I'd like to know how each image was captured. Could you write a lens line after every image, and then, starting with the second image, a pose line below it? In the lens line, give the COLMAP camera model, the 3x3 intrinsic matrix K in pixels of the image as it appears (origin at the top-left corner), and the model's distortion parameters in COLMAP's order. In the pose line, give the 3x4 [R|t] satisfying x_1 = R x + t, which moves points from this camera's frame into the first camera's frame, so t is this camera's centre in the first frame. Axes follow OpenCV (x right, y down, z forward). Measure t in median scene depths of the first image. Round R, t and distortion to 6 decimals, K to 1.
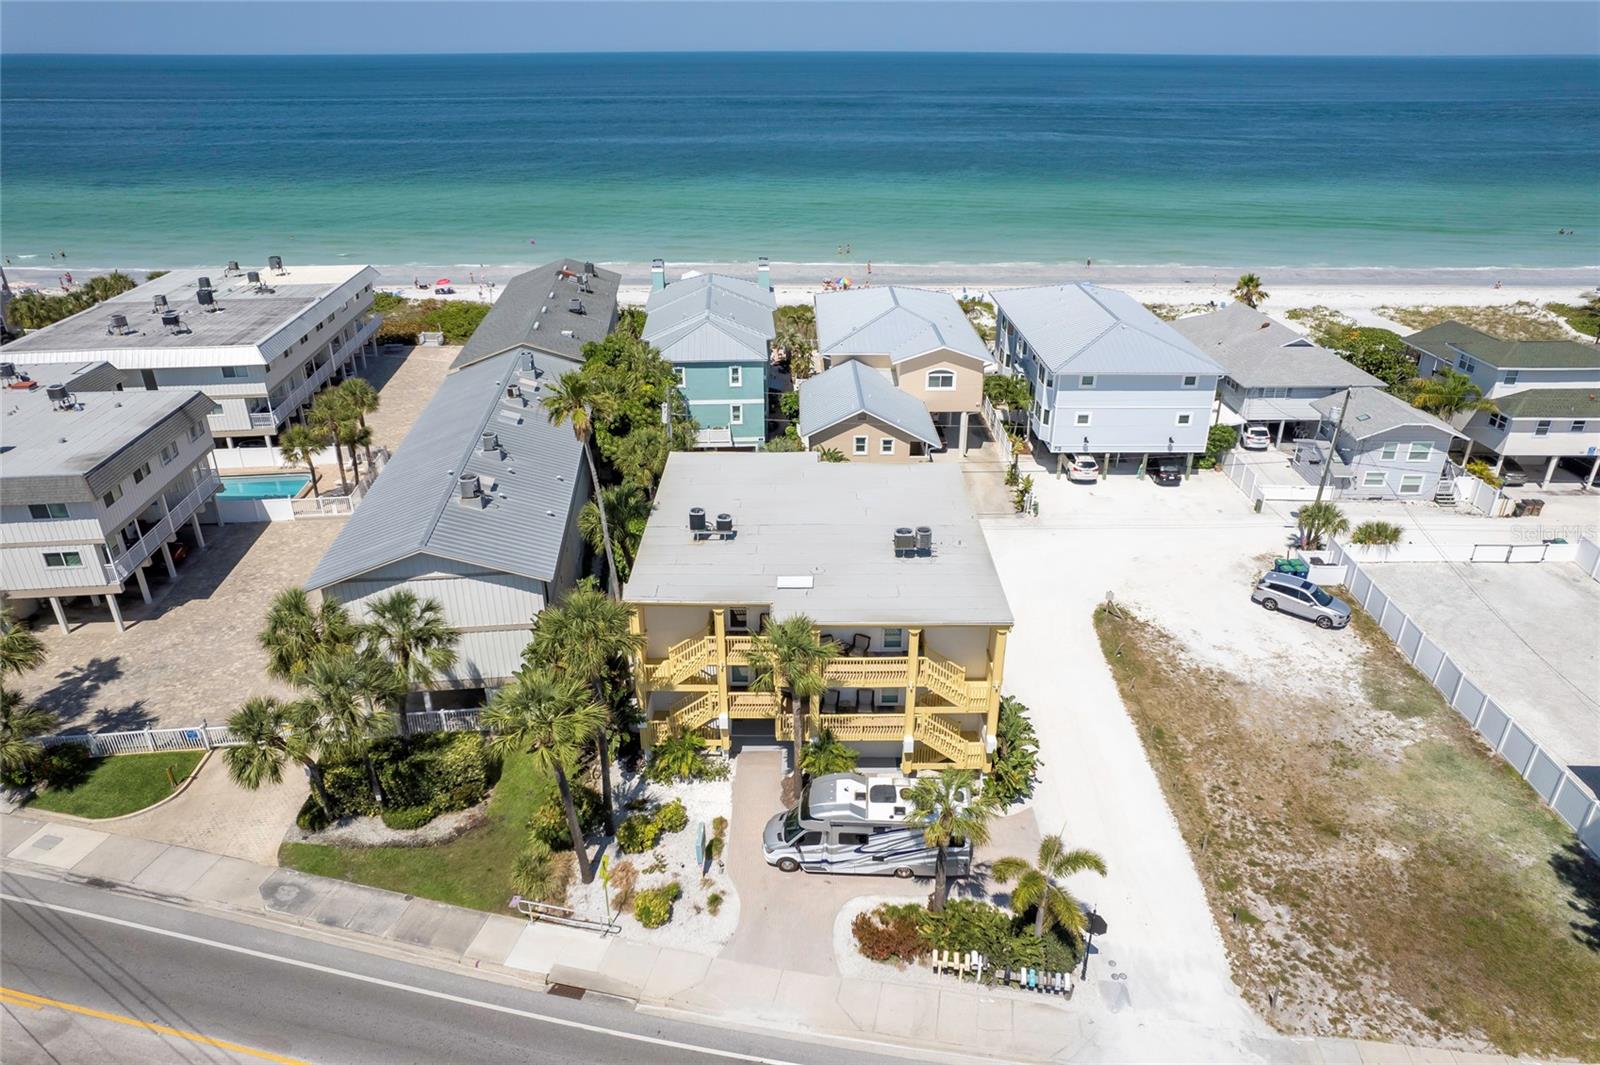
lens RADIAL K [[1023.0, 0, 805.5], [0, 1023.0, 527.0], [0, 0, 1]] dist [-0.063564, 0.057996]
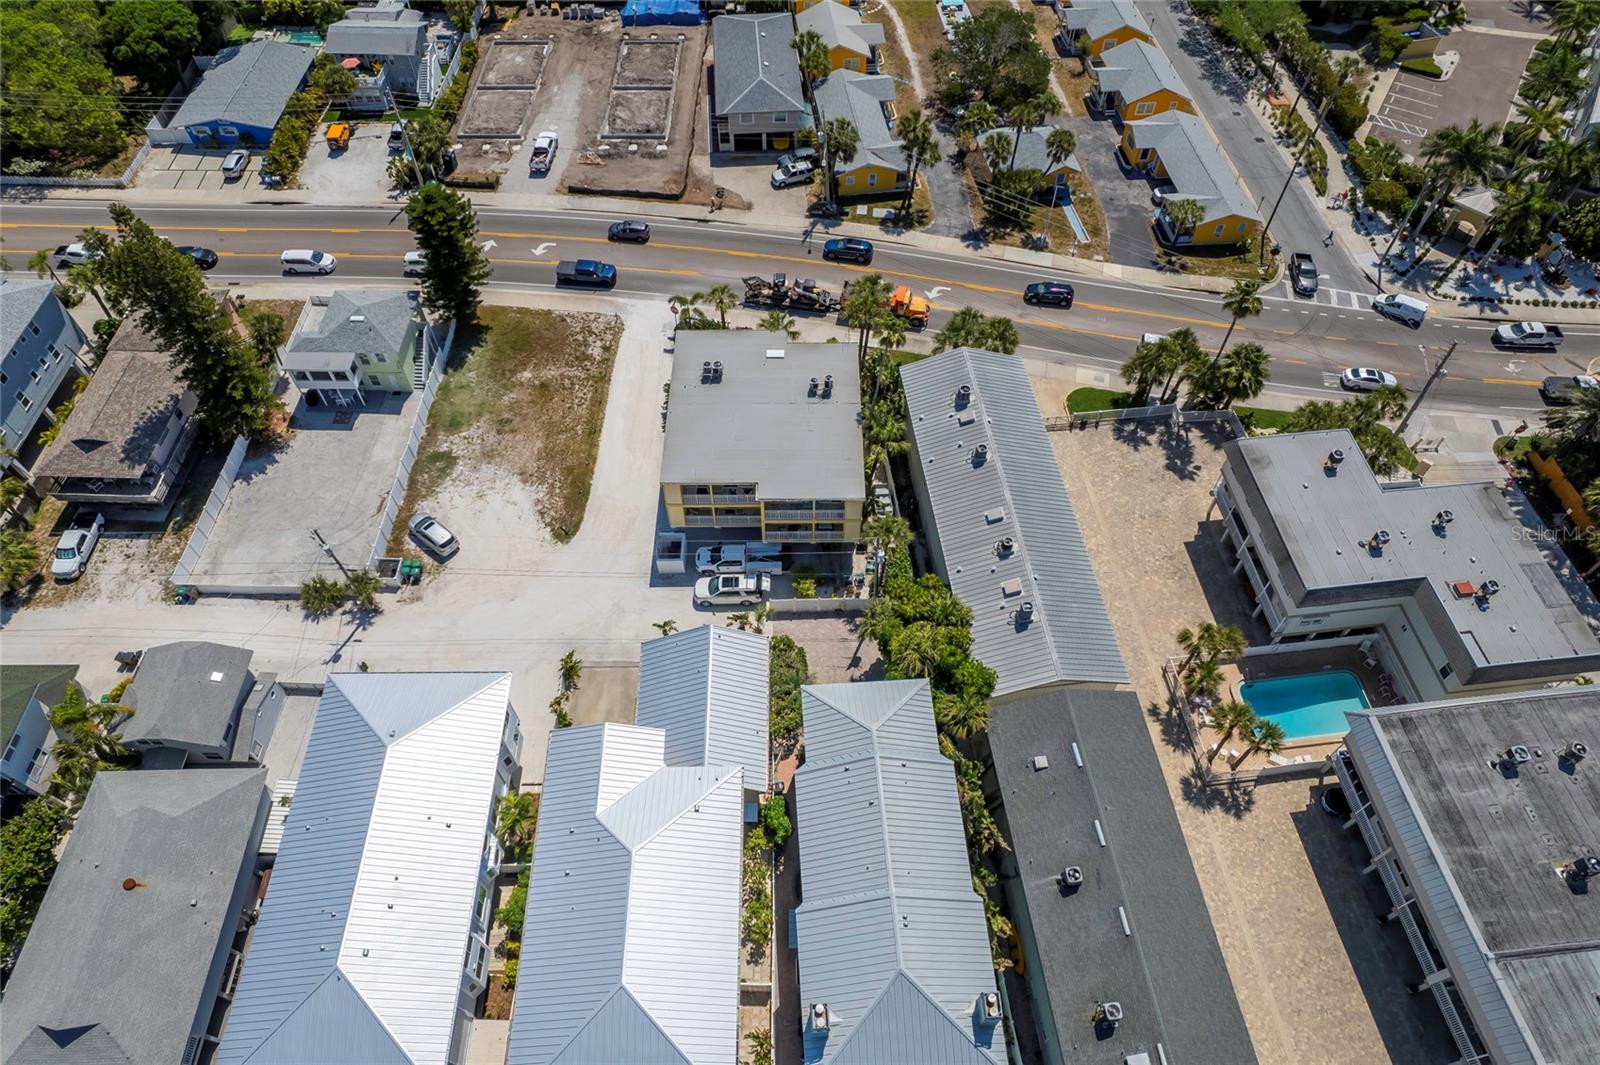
lens RADIAL K [[1023.0, 0, 805.5], [0, 1023.0, 527.0], [0, 0, 1]] dist [-0.063564, 0.057996]
pose [[-0.999995, -0.000045, -0.003013, -0.063359], [-0.002970, 0.183089, 0.983092, -1.828964], [0.000507, 0.983096, -0.183088, 1.666063]]
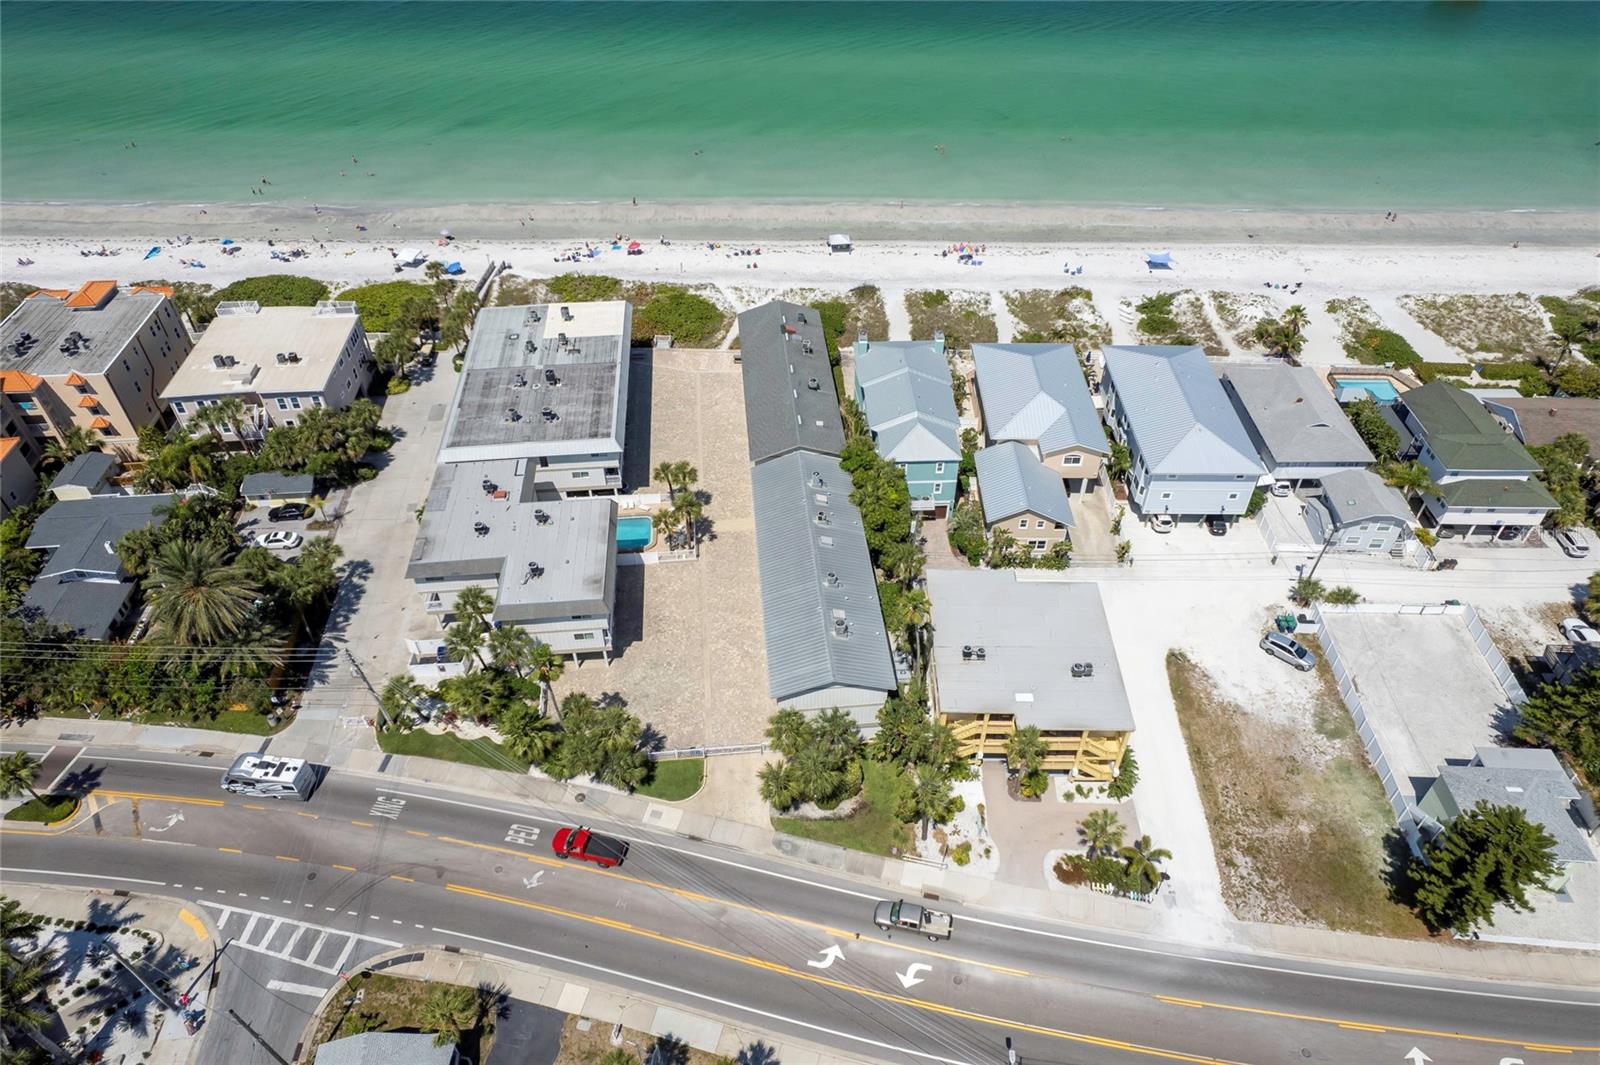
lens RADIAL K [[1027.4, 0, 808.8], [0, 1027.4, 528.1], [0, 0, 1]] dist [-0.064142, 0.056921]
pose [[0.999819, 0.011221, -0.015386, -0.390736], [-0.006557, 0.961396, 0.275090, -0.784204], [0.017879, -0.274939, 0.961295, -0.801165]]
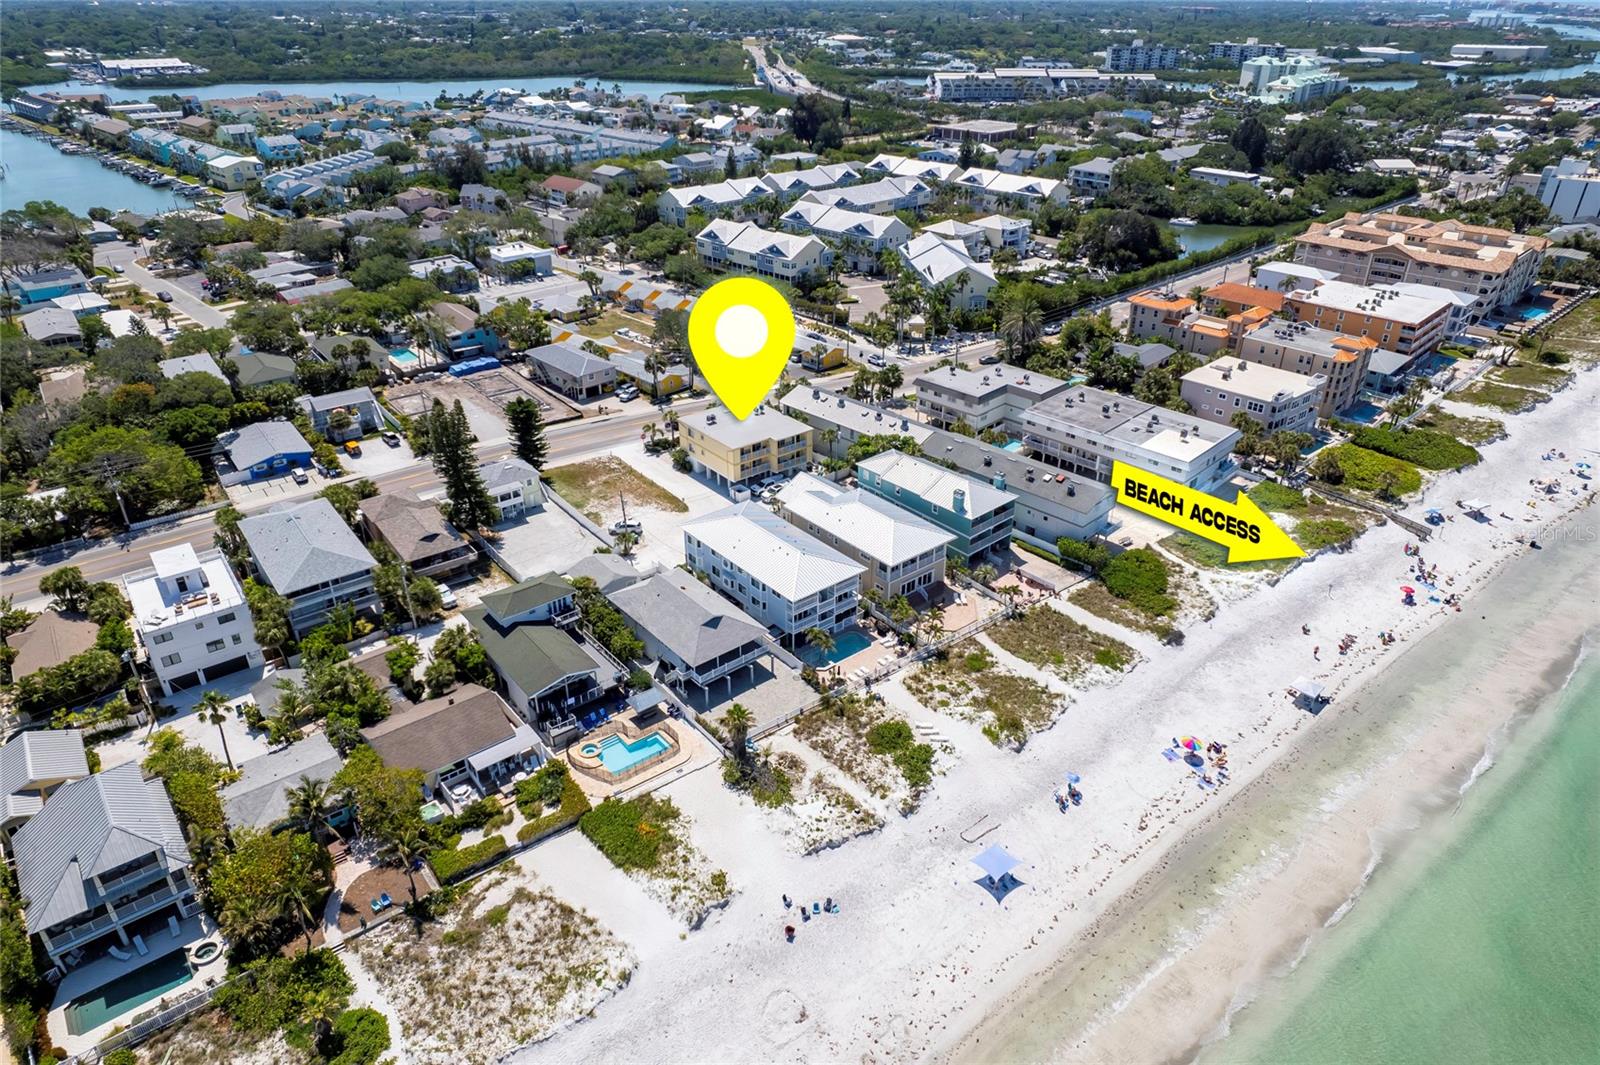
lens RADIAL K [[1023.0, 0, 805.5], [0, 1023.0, 527.0], [0, 0, 1]] dist [-0.063564, 0.057996]
pose [[-0.778339, 0.296997, -0.553156, 2.162796], [-0.270651, 0.636257, 0.722444, -2.704369], [0.566513, 0.712018, -0.414841, 3.193829]]
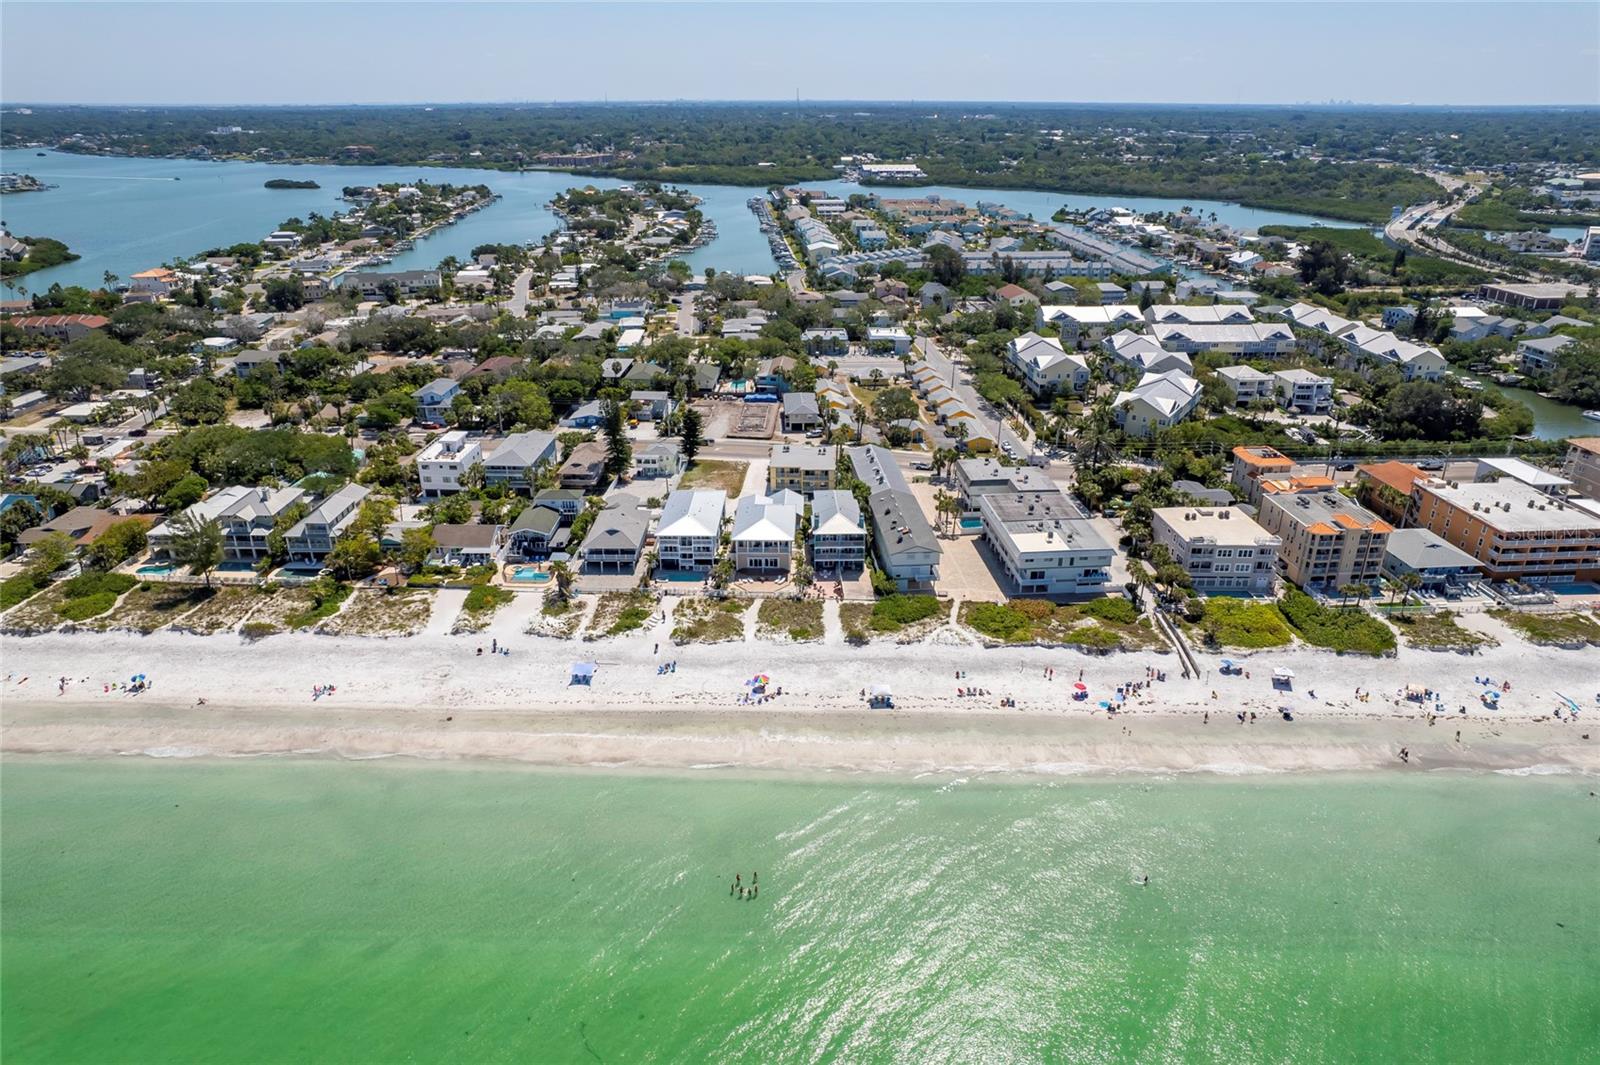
lens RADIAL K [[1023.0, 0, 805.5], [0, 1023.0, 527.0], [0, 0, 1]] dist [-0.063564, 0.057996]
pose [[-0.999679, -0.011094, 0.022784, -0.140053], [0.009697, 0.663194, 0.748385, -4.060279], [-0.023412, 0.748365, -0.662874, 5.233153]]
